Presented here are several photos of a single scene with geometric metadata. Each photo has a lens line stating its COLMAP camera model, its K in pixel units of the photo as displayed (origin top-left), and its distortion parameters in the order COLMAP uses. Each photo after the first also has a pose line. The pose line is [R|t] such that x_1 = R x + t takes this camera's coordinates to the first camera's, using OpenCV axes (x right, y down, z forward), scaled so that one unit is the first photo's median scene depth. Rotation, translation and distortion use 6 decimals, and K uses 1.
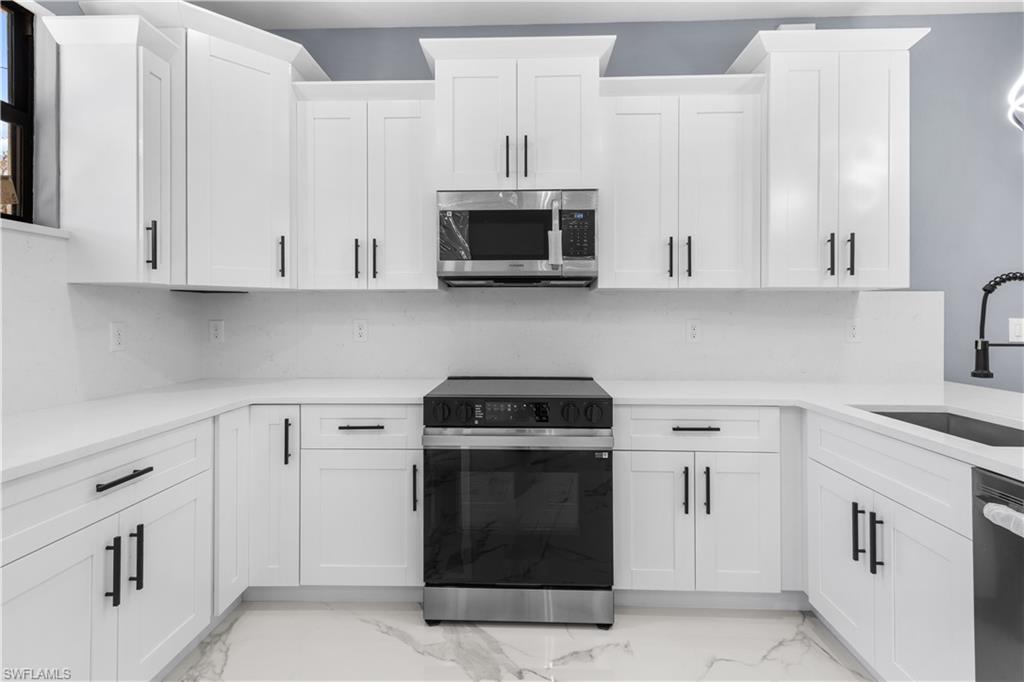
lens RADIAL K [[495.5, 0, 513.7], [0, 495.5, 313.5], [0, 0, 1]] dist [0.003369, 0.000010]
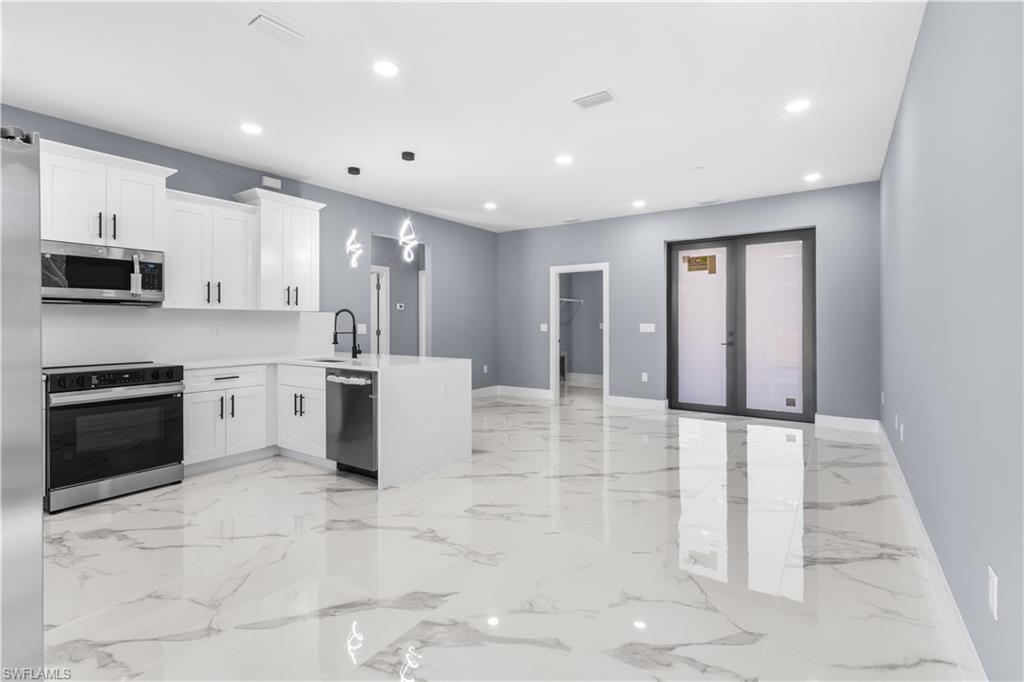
lens RADIAL K [[469.5, 0, 509.0], [0, 469.5, 322.9], [0, 0, 1]] dist [0.001777, -0.000020]
pose [[0.544385, -0.002342, 0.838832, -0.585096], [-0.000880, 0.999994, 0.003363, -0.005341], [-0.838835, -0.002569, 0.544380, -0.972627]]
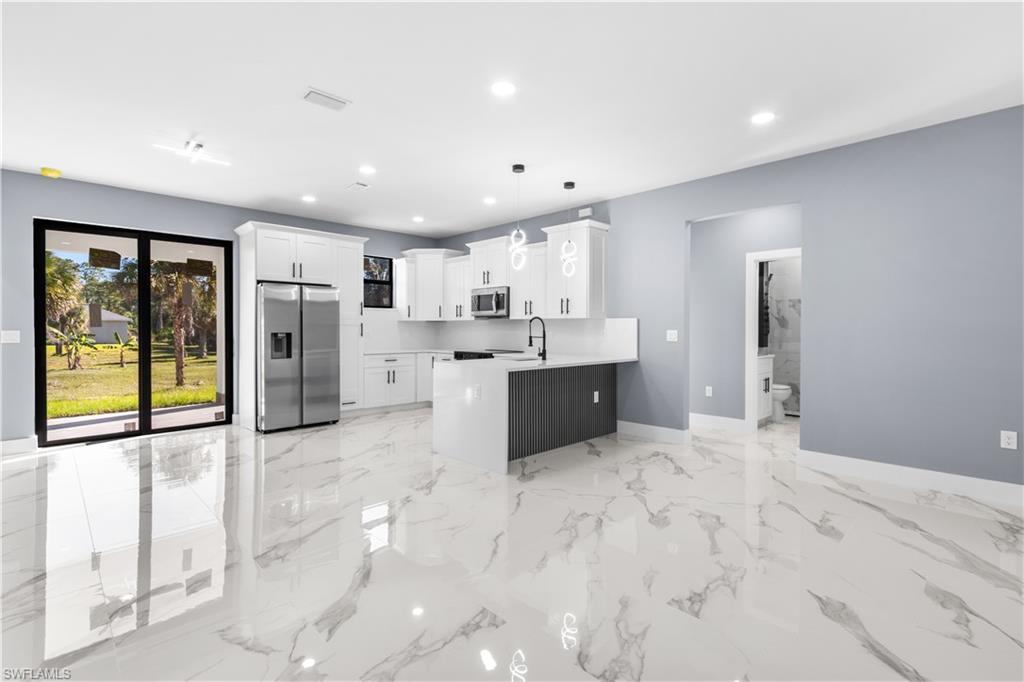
lens RADIAL K [[469.5, 0, 509.0], [0, 469.5, 322.9], [0, 0, 1]] dist [0.001777, -0.000020]
pose [[0.720301, -0.007740, -0.693618, 2.230793], [0.002122, 0.999958, -0.008955, -0.005421], [0.693658, 0.004979, 0.720287, -1.061023]]
